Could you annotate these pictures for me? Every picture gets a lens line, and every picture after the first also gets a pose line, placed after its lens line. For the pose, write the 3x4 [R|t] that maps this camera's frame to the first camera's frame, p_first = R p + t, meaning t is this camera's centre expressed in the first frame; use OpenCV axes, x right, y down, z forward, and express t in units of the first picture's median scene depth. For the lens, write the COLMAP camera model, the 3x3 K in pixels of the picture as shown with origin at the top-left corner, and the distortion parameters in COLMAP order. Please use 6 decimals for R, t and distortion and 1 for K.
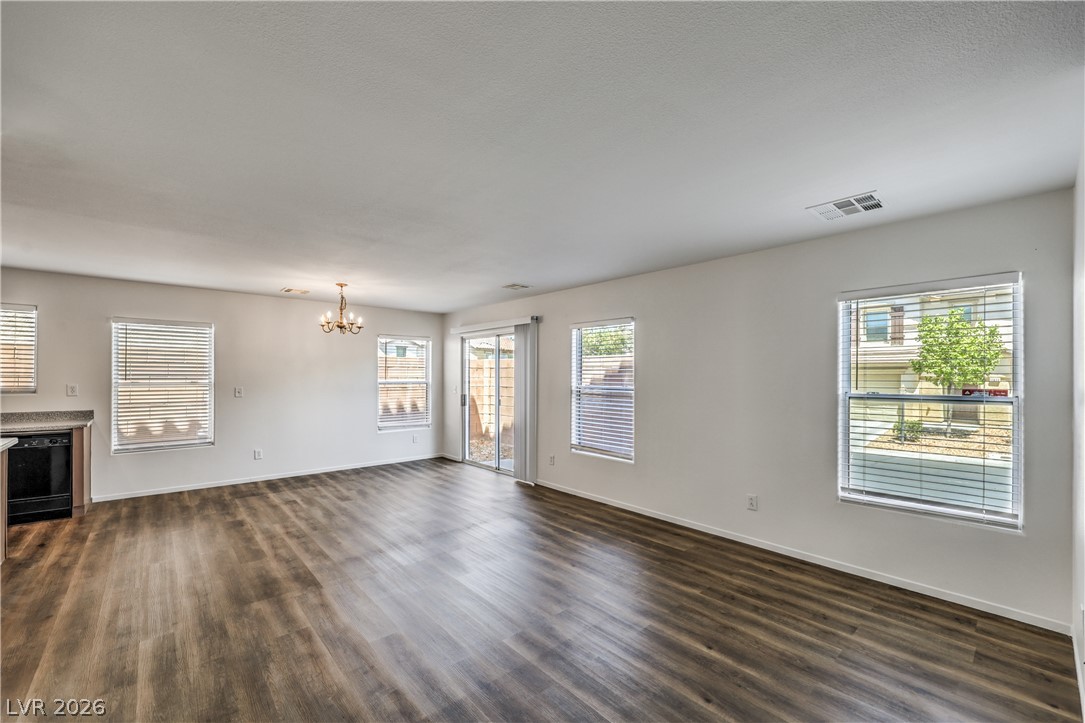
lens RADIAL K [[441.1, 0, 543.6], [0, 441.1, 368.3], [0, 0, 1]] dist [-0.003205, -0.000085]
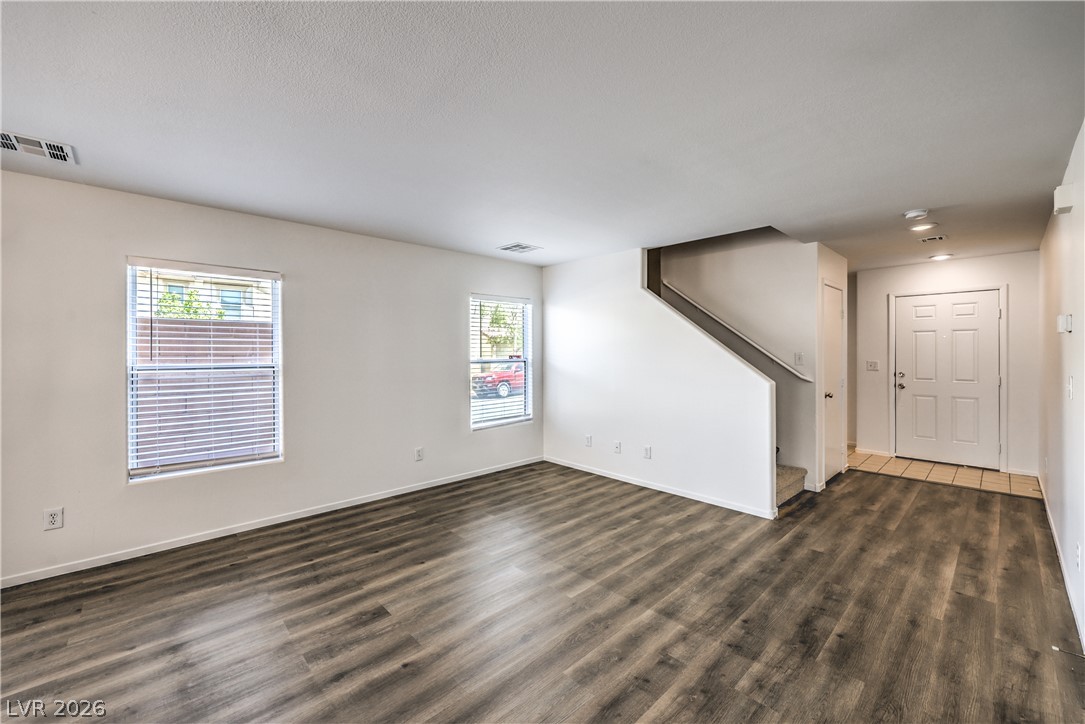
lens RADIAL K [[435.2, 0, 540.0], [0, 435.2, 354.5], [0, 0, 1]] dist [-0.001295, 0.000242]
pose [[-0.024303, -0.010831, 0.999646, -0.619294], [-0.013263, 0.999857, 0.010511, 0.014402], [-0.999617, -0.013003, -0.024443, 0.610188]]
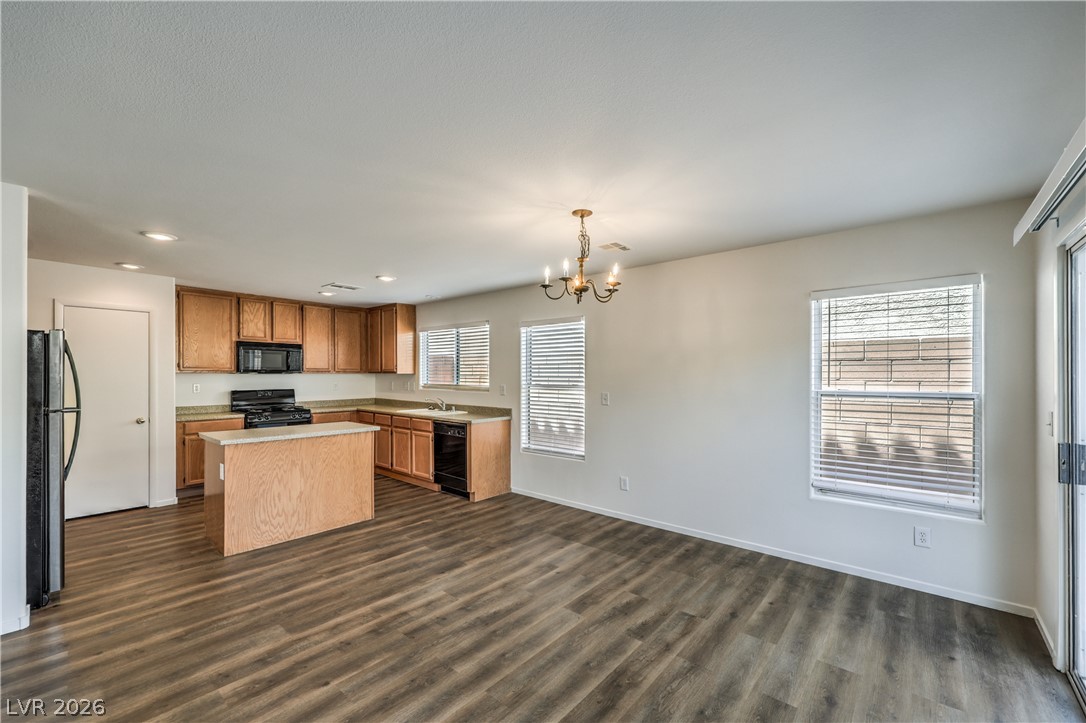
lens RADIAL K [[442.2, 0, 540.4], [0, 442.2, 374.9], [0, 0, 1]] dist [-0.001438, -0.000143]
pose [[0.129615, -0.005193, -0.991551, 0.100582], [0.013913, 0.999897, -0.003418, 0.016929], [0.991467, -0.013353, 0.129674, 1.040806]]
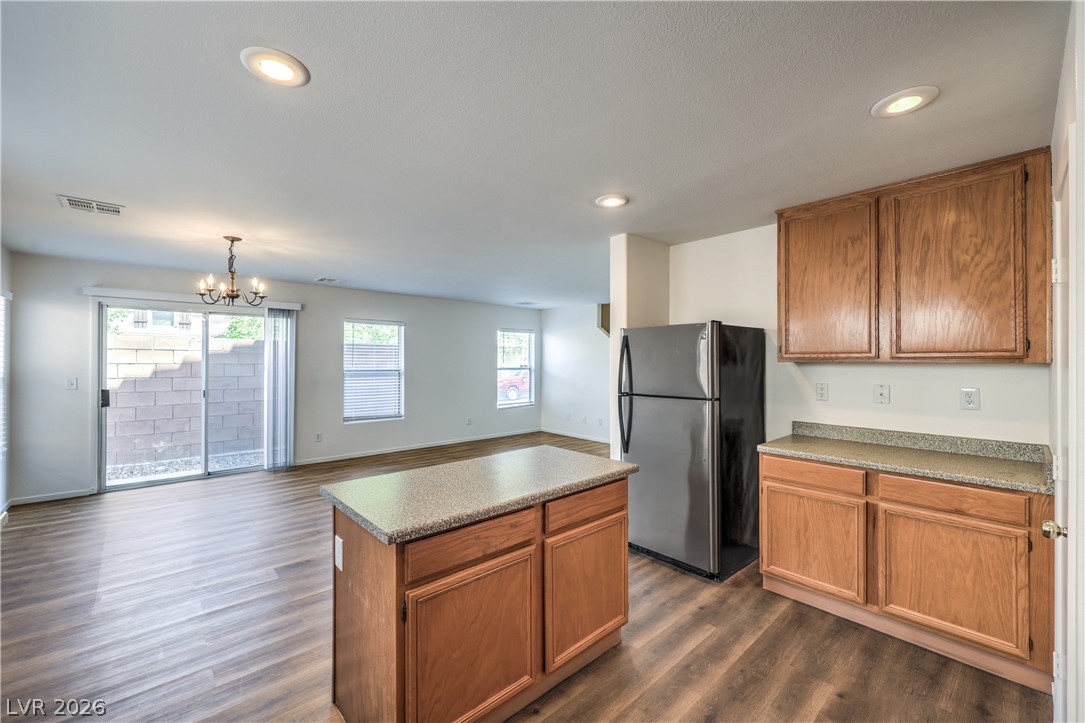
lens RADIAL K [[434.8, 0, 541.1], [0, 434.8, 360.0], [0, 0, 1]] dist [-0.002702, 0.000047]
pose [[-0.010417, -0.004873, 0.999934, -1.394696], [-0.021242, 0.999764, 0.004651, -0.003983], [-0.999720, -0.021192, -0.010518, 0.592096]]
